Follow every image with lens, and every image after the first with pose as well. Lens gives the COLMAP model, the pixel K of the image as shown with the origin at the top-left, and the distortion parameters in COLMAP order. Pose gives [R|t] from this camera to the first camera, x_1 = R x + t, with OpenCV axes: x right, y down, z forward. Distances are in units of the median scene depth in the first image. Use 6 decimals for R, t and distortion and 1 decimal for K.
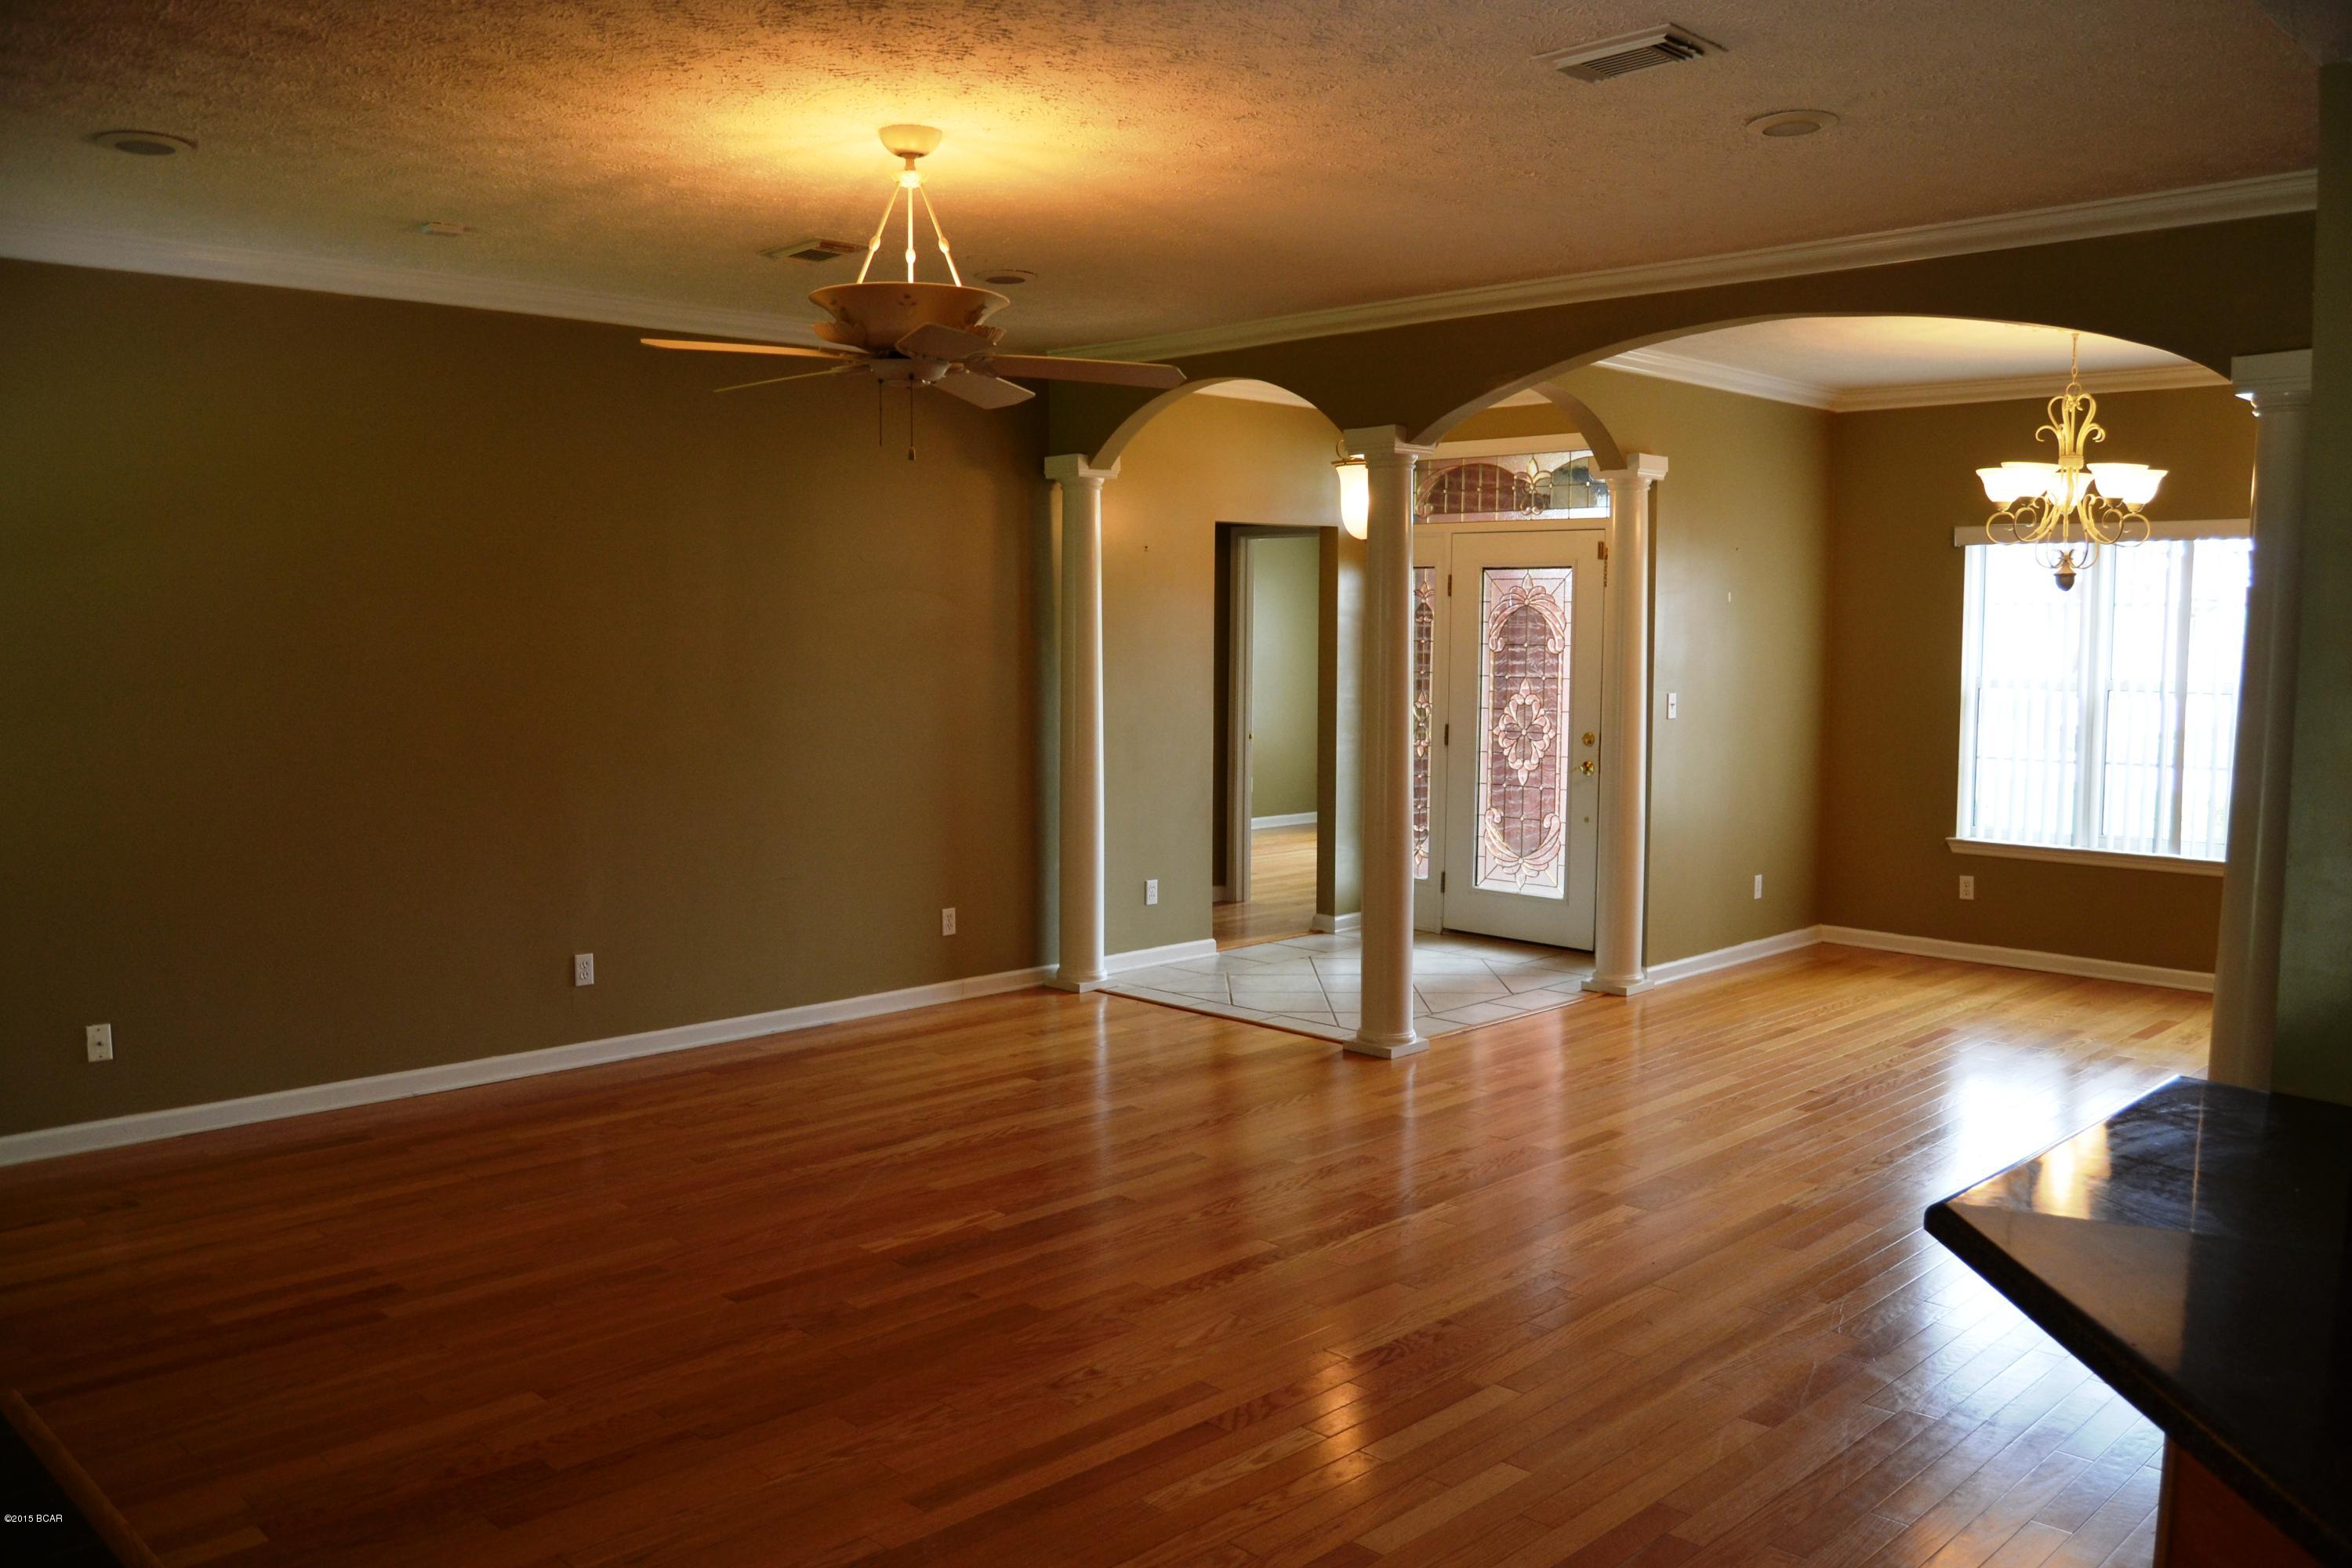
lens RADIAL K [[1878.4, 0, 1179.7], [0, 1878.4, 794.6], [0, 0, 1]] dist [-0.094036, 0.048268]
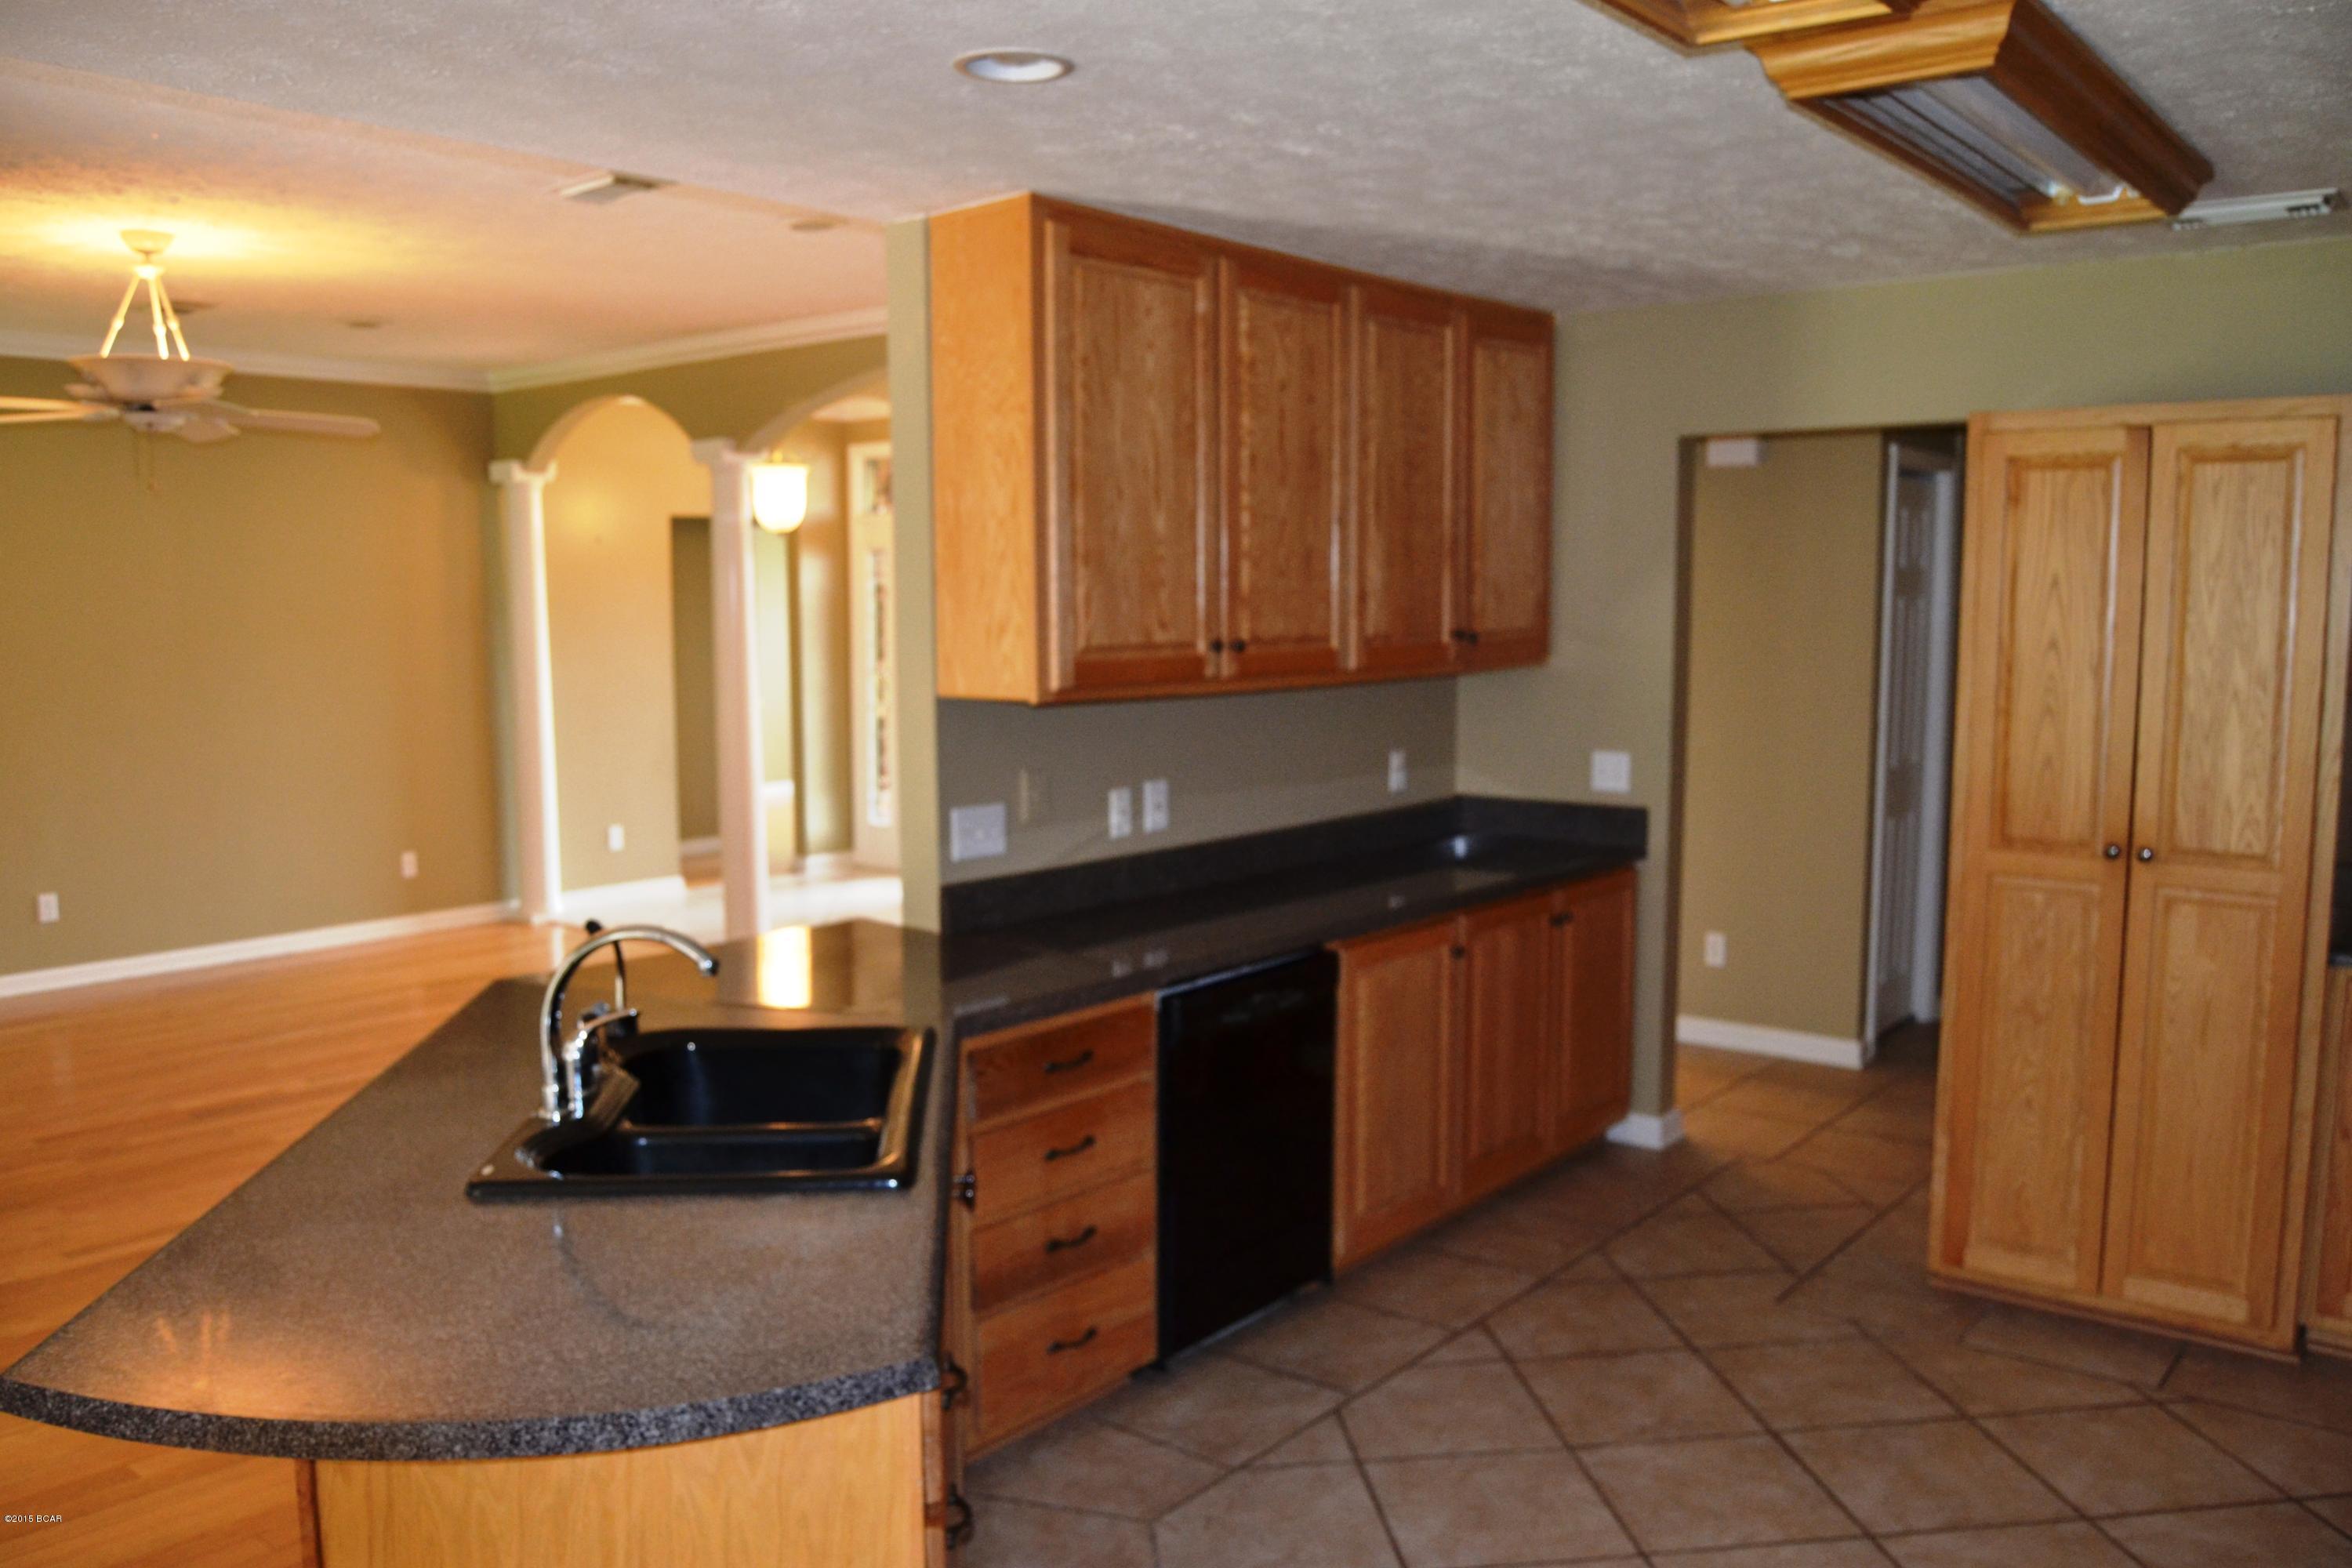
lens RADIAL K [[1853.3, 0, 1180.2], [0, 1853.3, 789.4], [0, 0, 1]] dist [-0.066962, -0.002437]
pose [[0.994347, -0.021445, 0.103987, 0.259373], [0.019959, 0.999684, 0.015310, 0.014407], [-0.104282, -0.013148, 0.994461, -0.196551]]
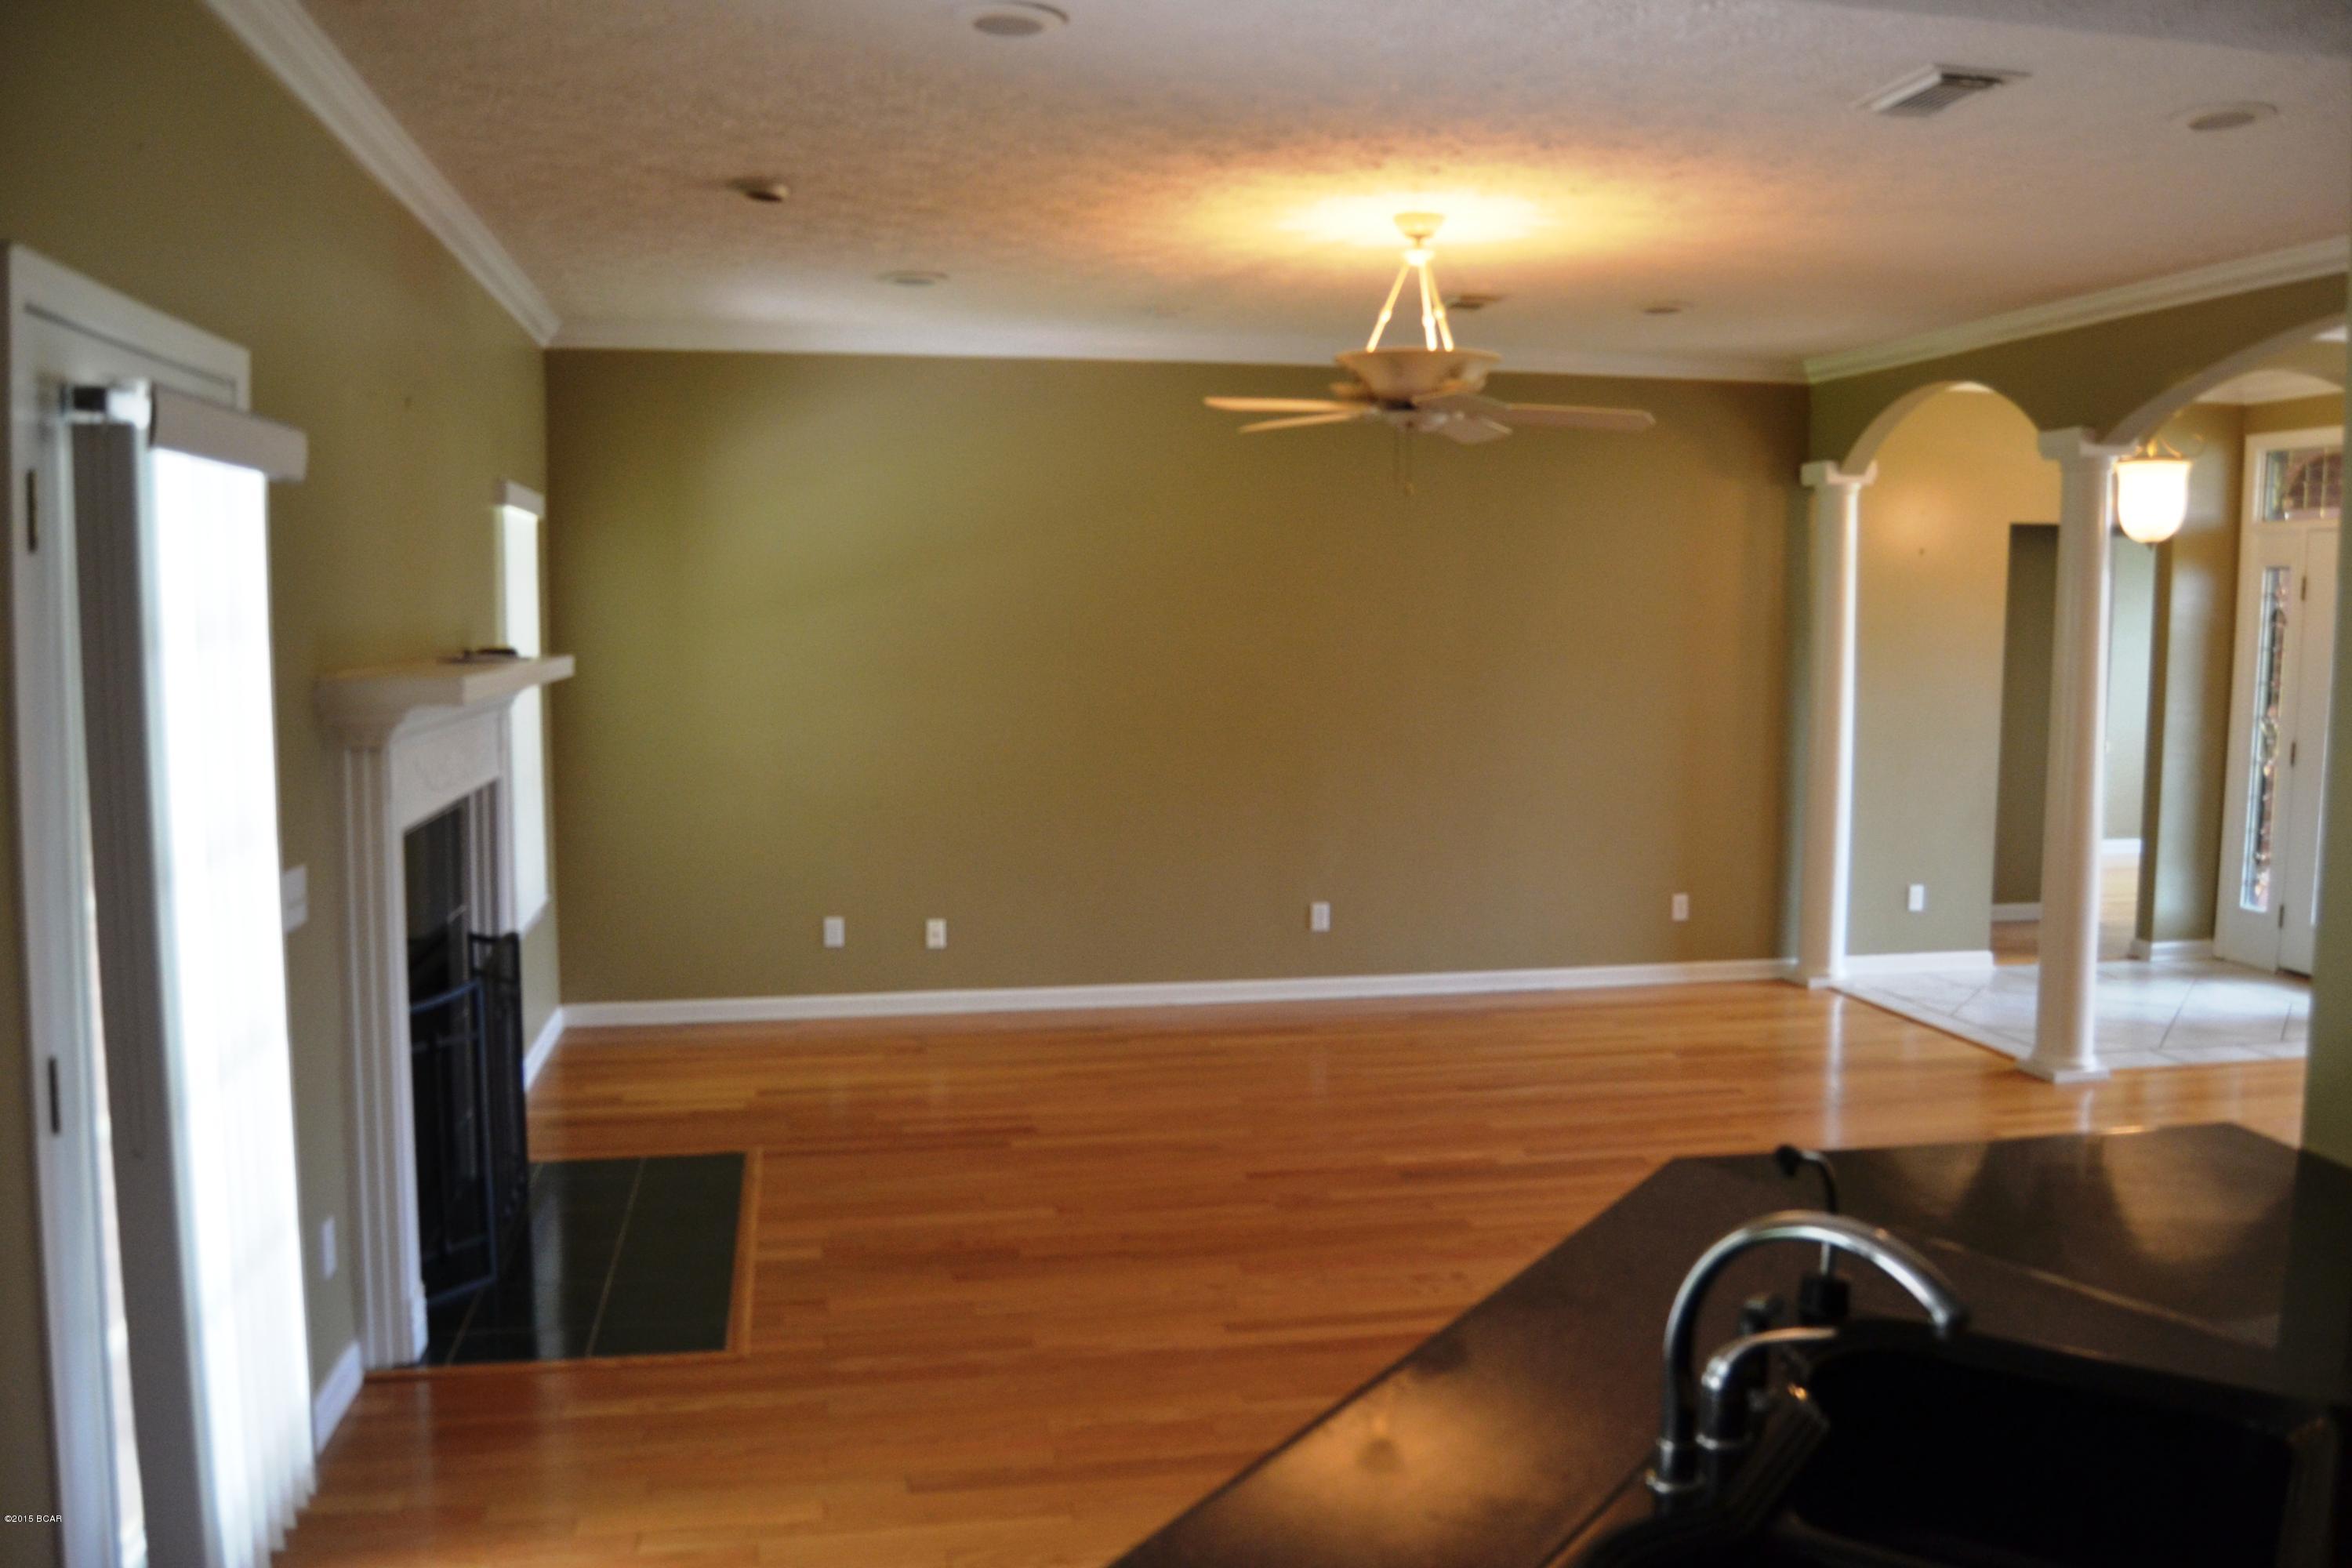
lens RADIAL K [[1897.9, 0, 1176.0], [0, 1897.9, 784.0], [0, 0, 1]] dist [-0.078263, 0.007305]
pose [[0.833914, 0.052844, -0.549359, 0.243424], [-0.052845, 0.998477, 0.015828, -0.003892], [0.549359, 0.015831, 0.835436, -0.051026]]
